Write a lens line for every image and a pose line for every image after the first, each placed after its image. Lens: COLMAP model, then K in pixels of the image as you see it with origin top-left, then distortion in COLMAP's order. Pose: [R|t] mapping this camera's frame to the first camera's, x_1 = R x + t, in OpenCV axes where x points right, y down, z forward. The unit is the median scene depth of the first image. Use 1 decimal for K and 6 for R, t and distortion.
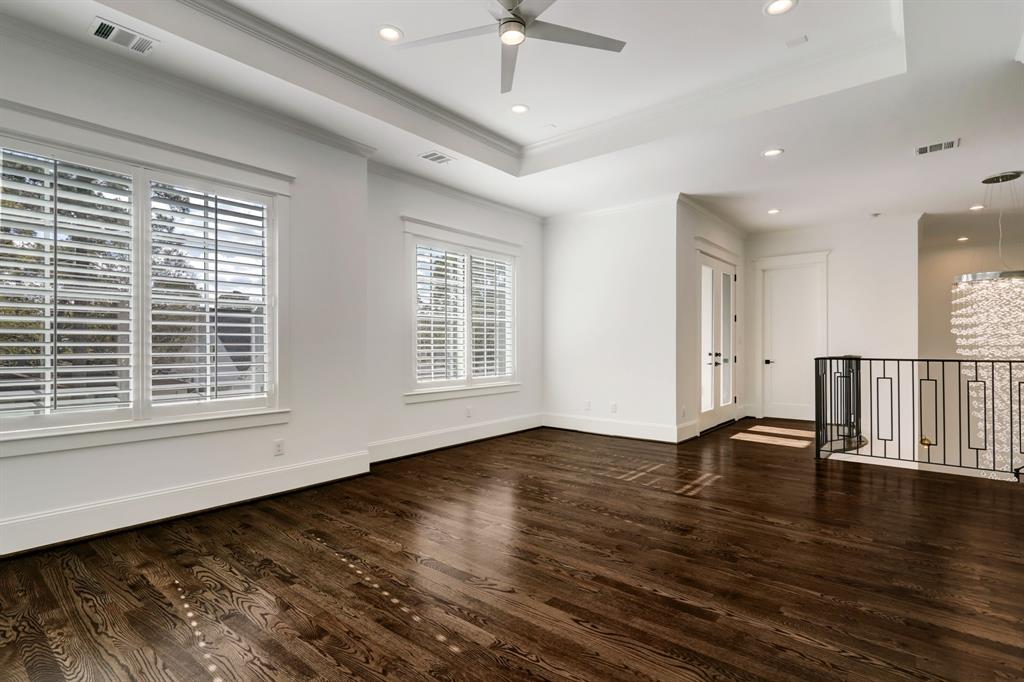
lens RADIAL K [[503.6, 0, 511.4], [0, 503.6, 343.5], [0, 0, 1]] dist [-0.003632, 0.012454]
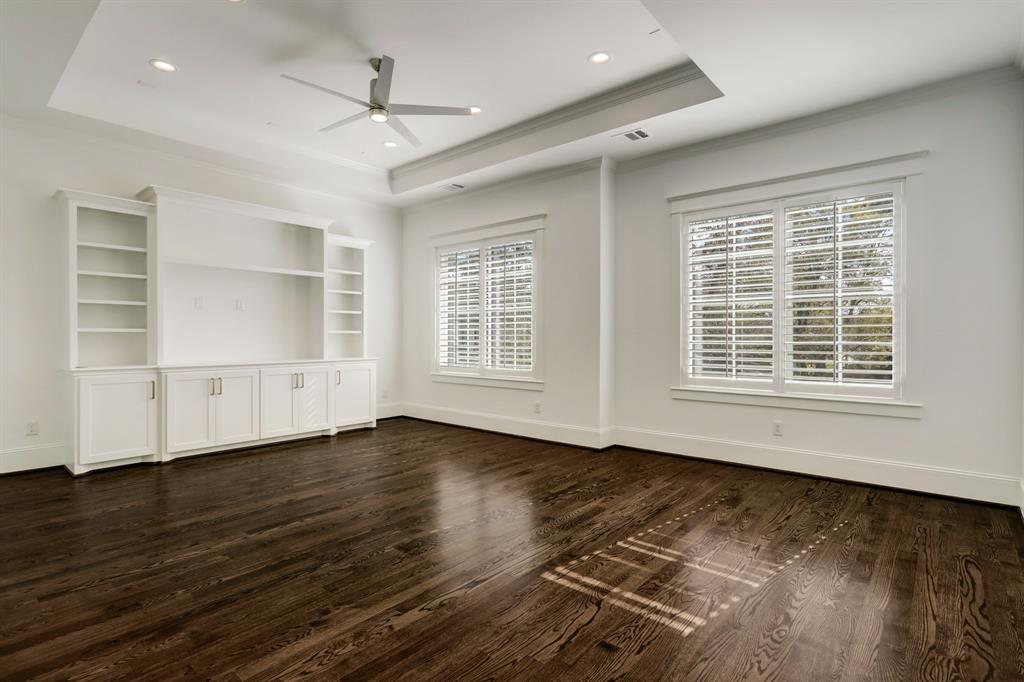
lens RADIAL K [[503.6, 0, 511.4], [0, 503.6, 343.5], [0, 0, 1]] dist [-0.003632, 0.012454]
pose [[-0.033245, 0.011199, -0.999384, 1.210599], [0.003605, 0.999932, 0.011085, 0.011271], [0.999441, -0.003235, -0.033283, 1.223282]]
